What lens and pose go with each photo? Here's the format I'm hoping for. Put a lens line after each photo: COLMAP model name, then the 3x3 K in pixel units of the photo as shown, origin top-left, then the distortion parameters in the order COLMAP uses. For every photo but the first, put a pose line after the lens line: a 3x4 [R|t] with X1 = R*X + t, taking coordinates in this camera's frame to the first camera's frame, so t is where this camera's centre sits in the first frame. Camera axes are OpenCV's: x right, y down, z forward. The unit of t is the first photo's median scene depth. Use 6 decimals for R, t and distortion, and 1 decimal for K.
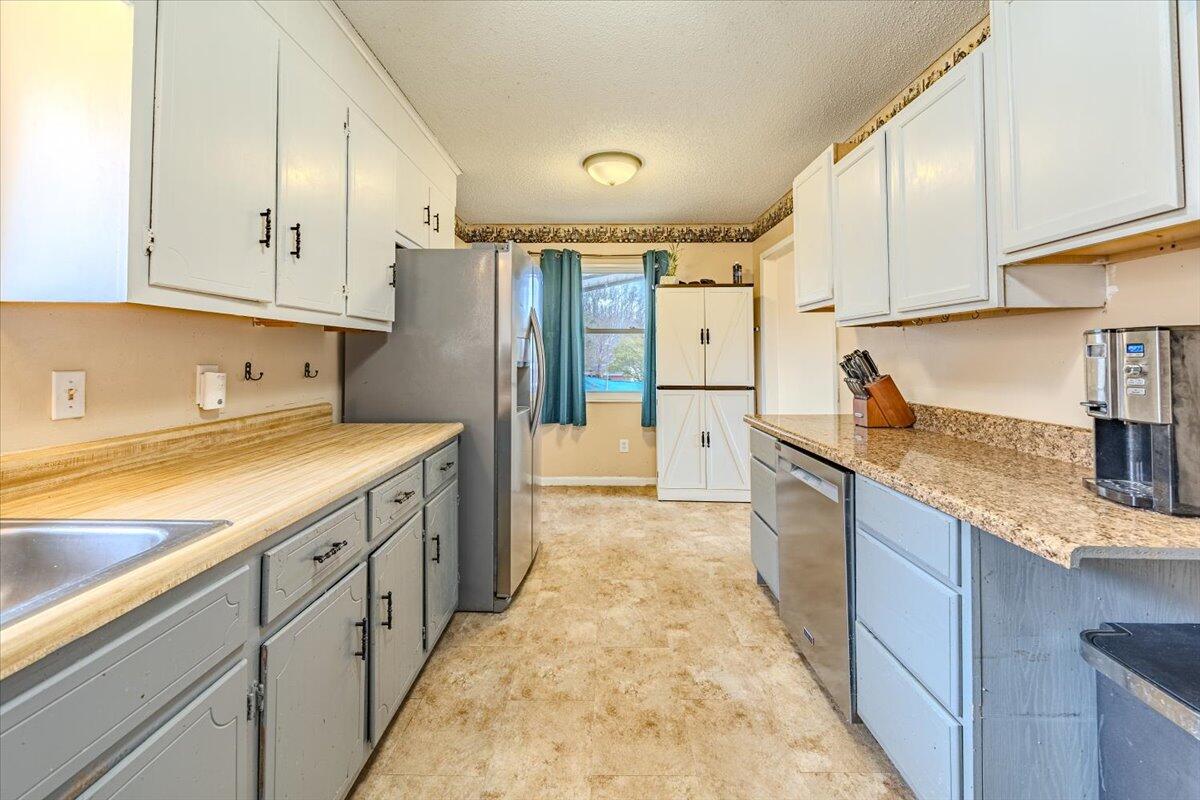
lens RADIAL K [[478.7, 0, 611.5], [0, 478.7, 351.0], [0, 0, 1]] dist [-0.000398, -0.000279]
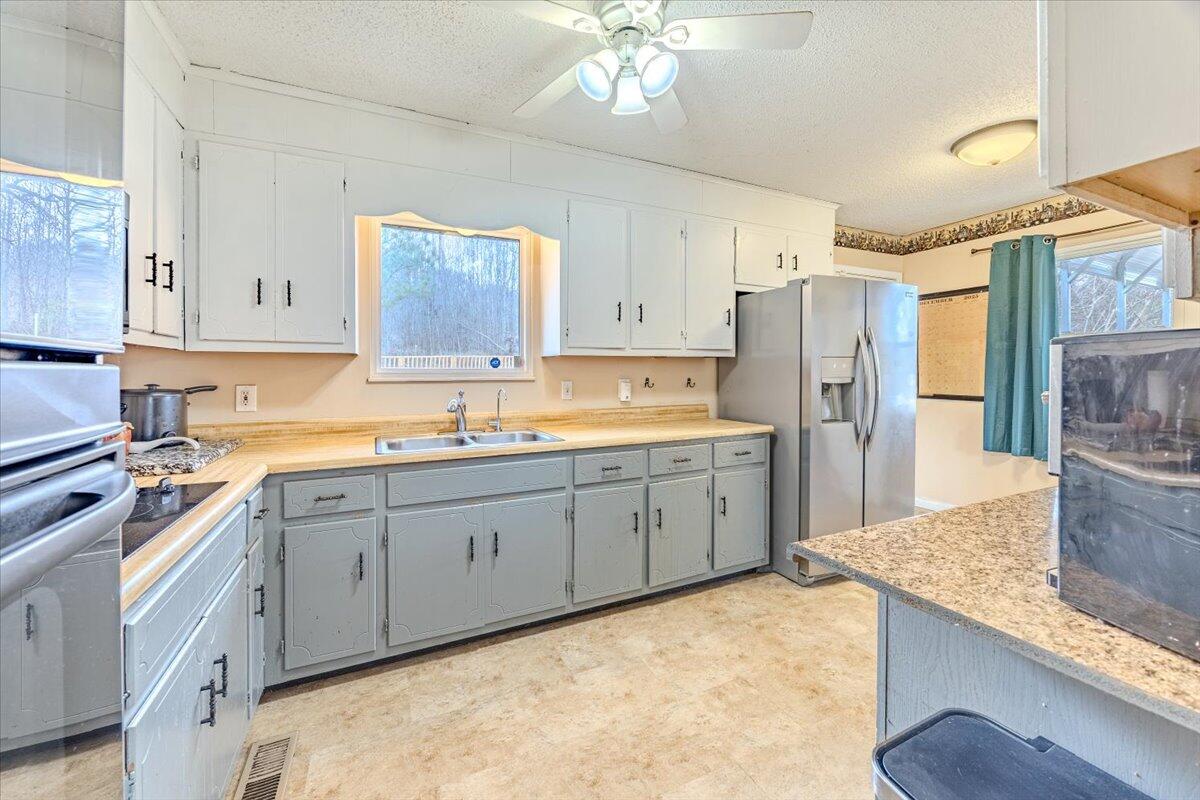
lens RADIAL K [[478.7, 0, 594.3], [0, 478.7, 374.5], [0, 0, 1]] dist [-0.000398, -0.000279]
pose [[0.422865, 0.001250, -0.906192, 0.779722], [0.017817, 0.999794, 0.009694, -0.009349], [0.906018, -0.020245, 0.422755, 0.032108]]
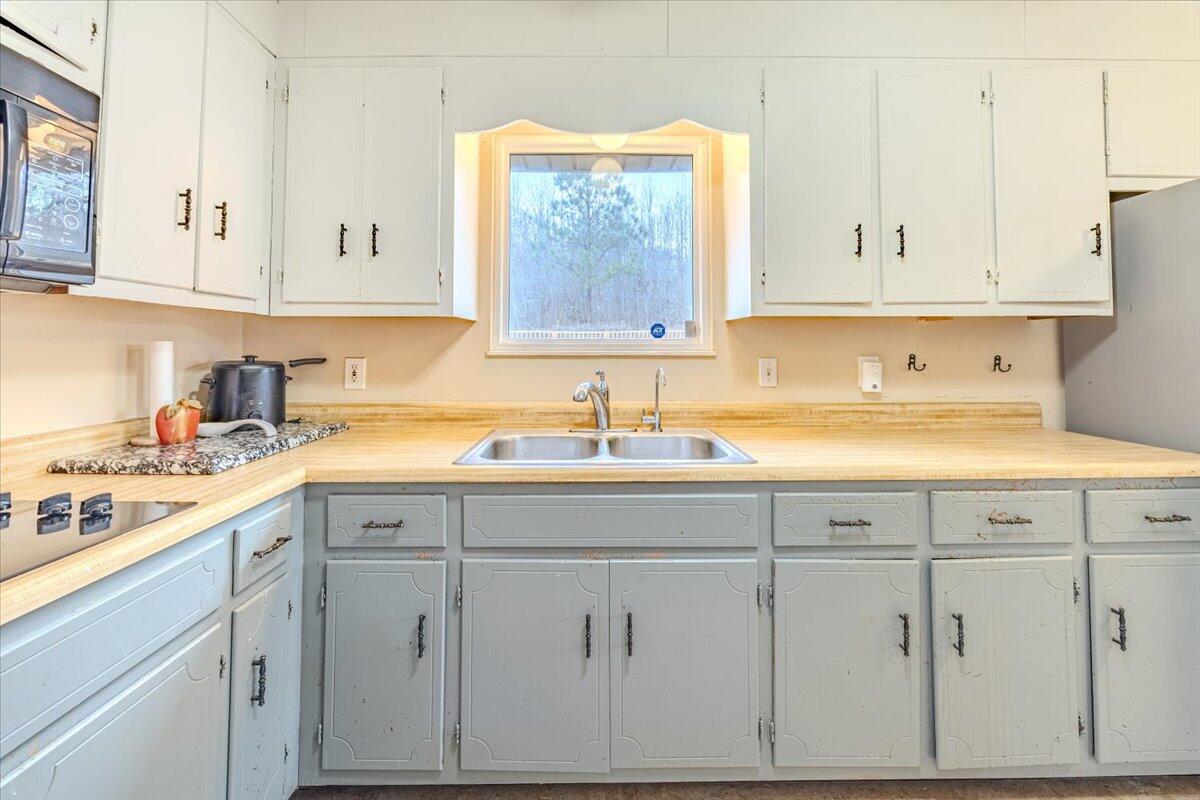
lens RADIAL K [[478.7, 0, 588.4], [0, 478.7, 328.6], [0, 0, 1]] dist [-0.000398, -0.000279]
pose [[-0.013693, -0.043314, -0.998968, 0.338715], [0.014059, 0.998954, -0.043506, 0.002200], [0.999807, -0.014640, -0.013070, 0.250598]]
